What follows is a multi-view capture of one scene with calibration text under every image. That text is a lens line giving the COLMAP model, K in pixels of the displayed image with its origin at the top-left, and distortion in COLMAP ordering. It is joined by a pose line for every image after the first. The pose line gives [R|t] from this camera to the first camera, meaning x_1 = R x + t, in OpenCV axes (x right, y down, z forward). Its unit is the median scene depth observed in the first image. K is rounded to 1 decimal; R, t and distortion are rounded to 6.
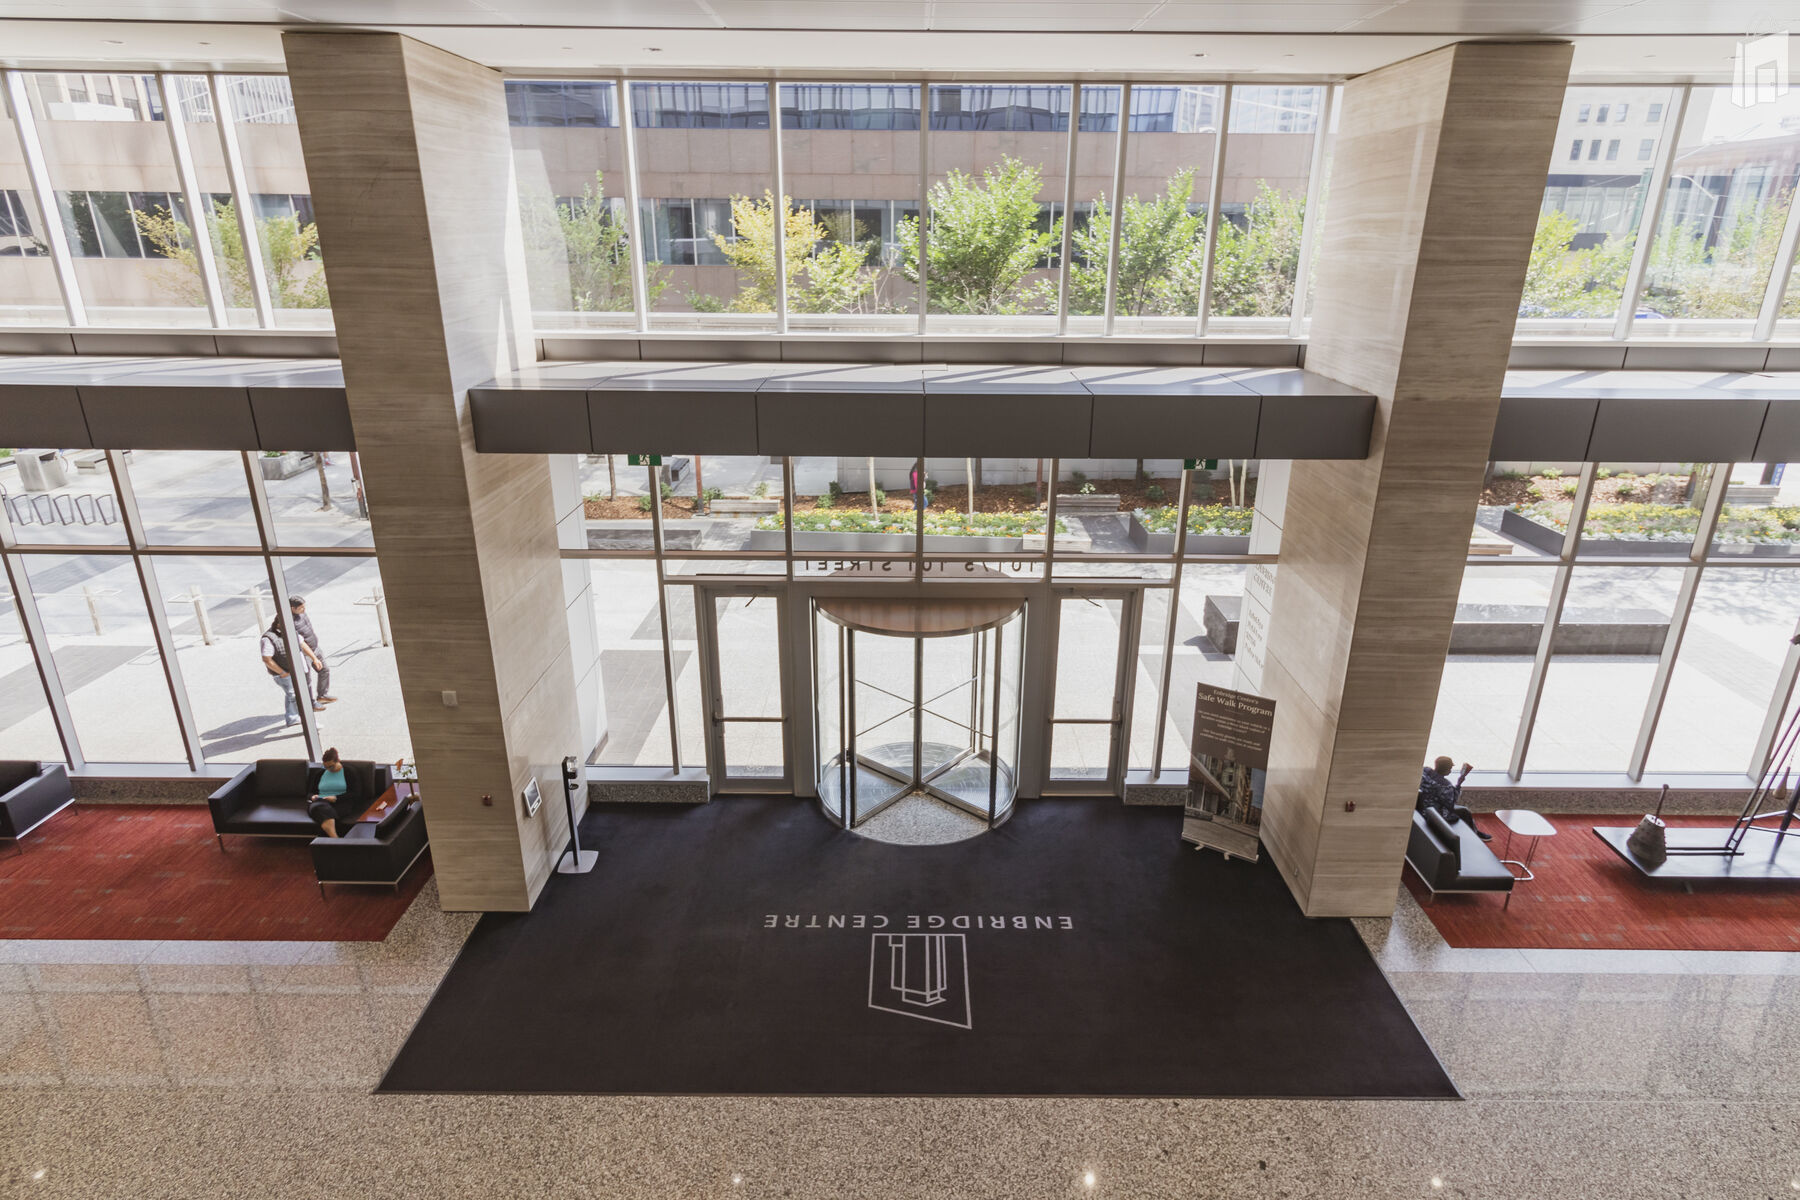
lens RADIAL K [[998.4, 0, 900.0], [0, 998.4, 600.0], [0, 0, 1]] dist [0.002339, 0.001386]
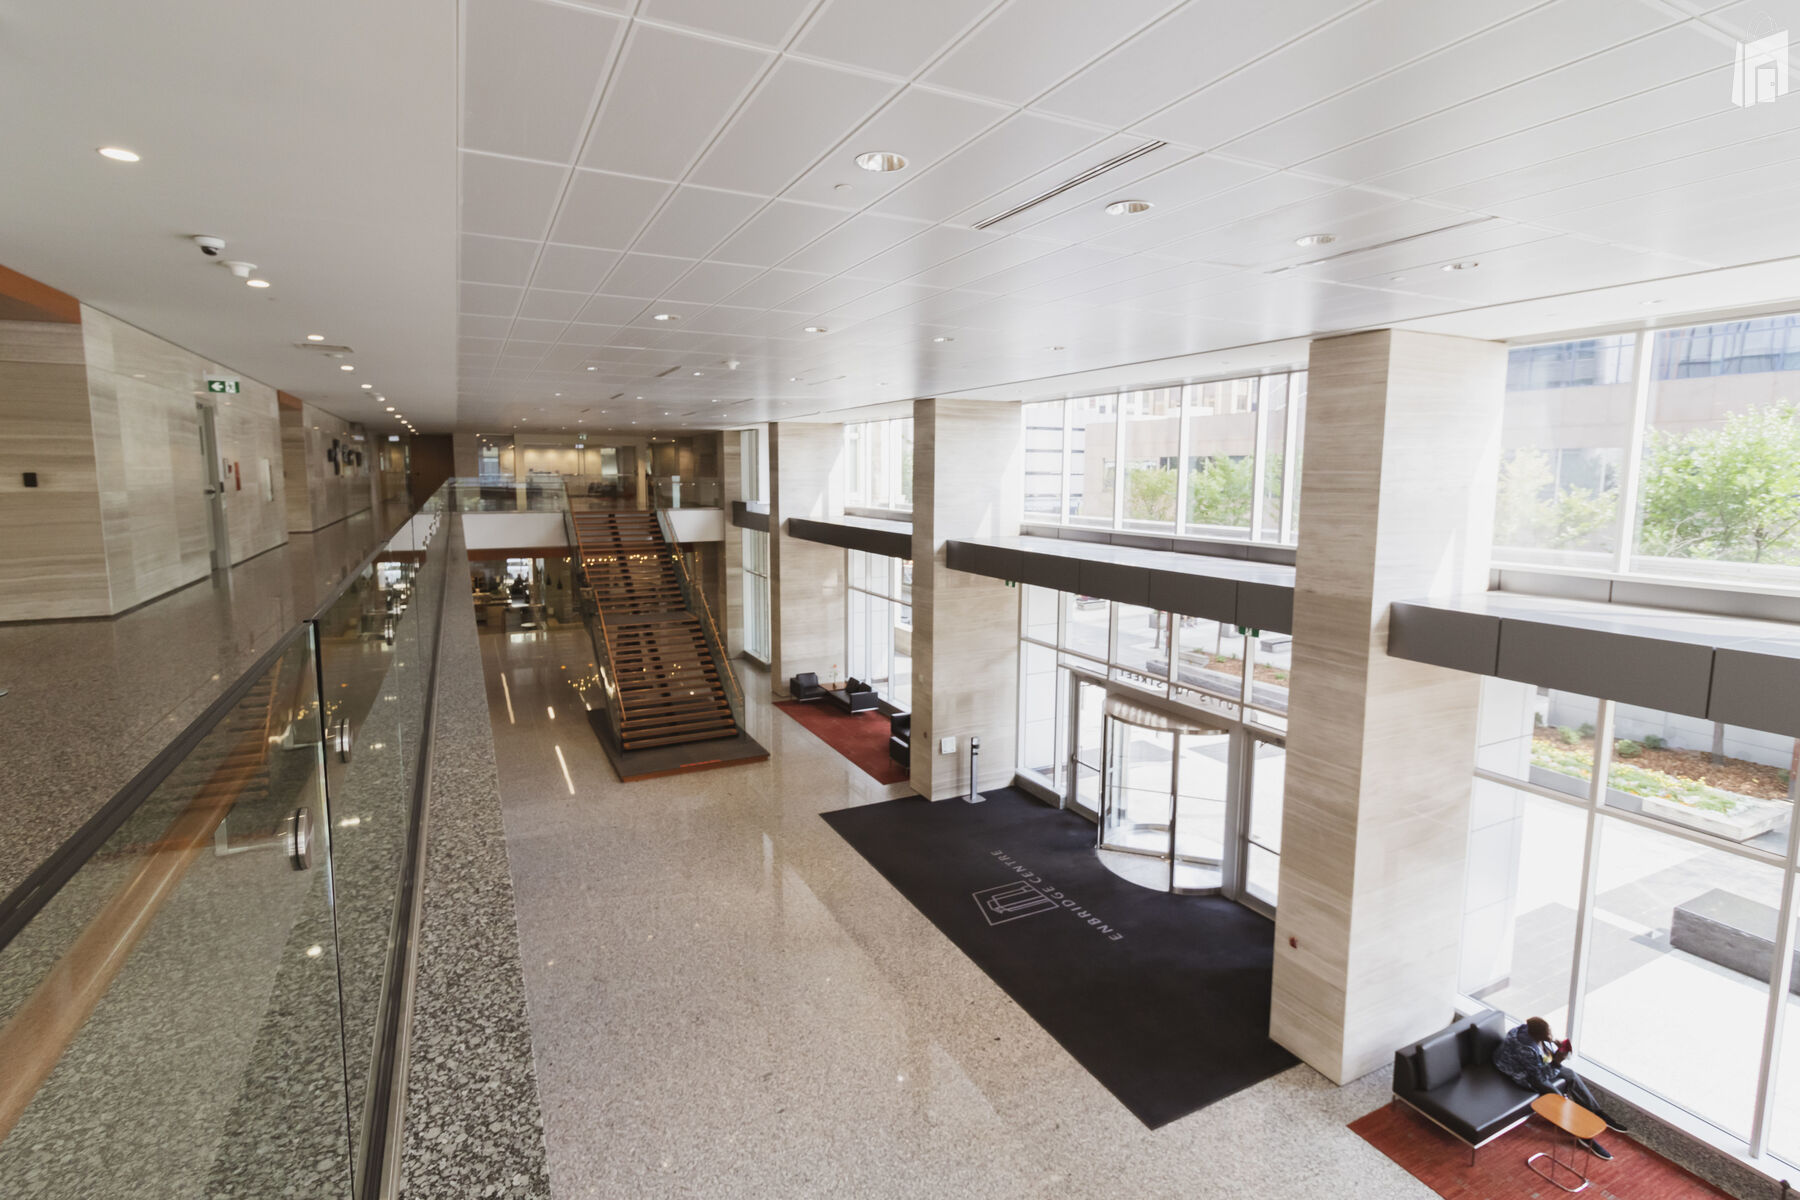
lens RADIAL K [[934.7, 0, 900.0], [0, 934.7, 600.0], [0, 0, 1]] dist [0.020755, 0.000211]
pose [[0.424853, 0.115517, -0.897862, 1.171623], [-0.315161, 0.948652, -0.027077, 0.005771], [0.848630, 0.294474, 0.439444, 0.025725]]
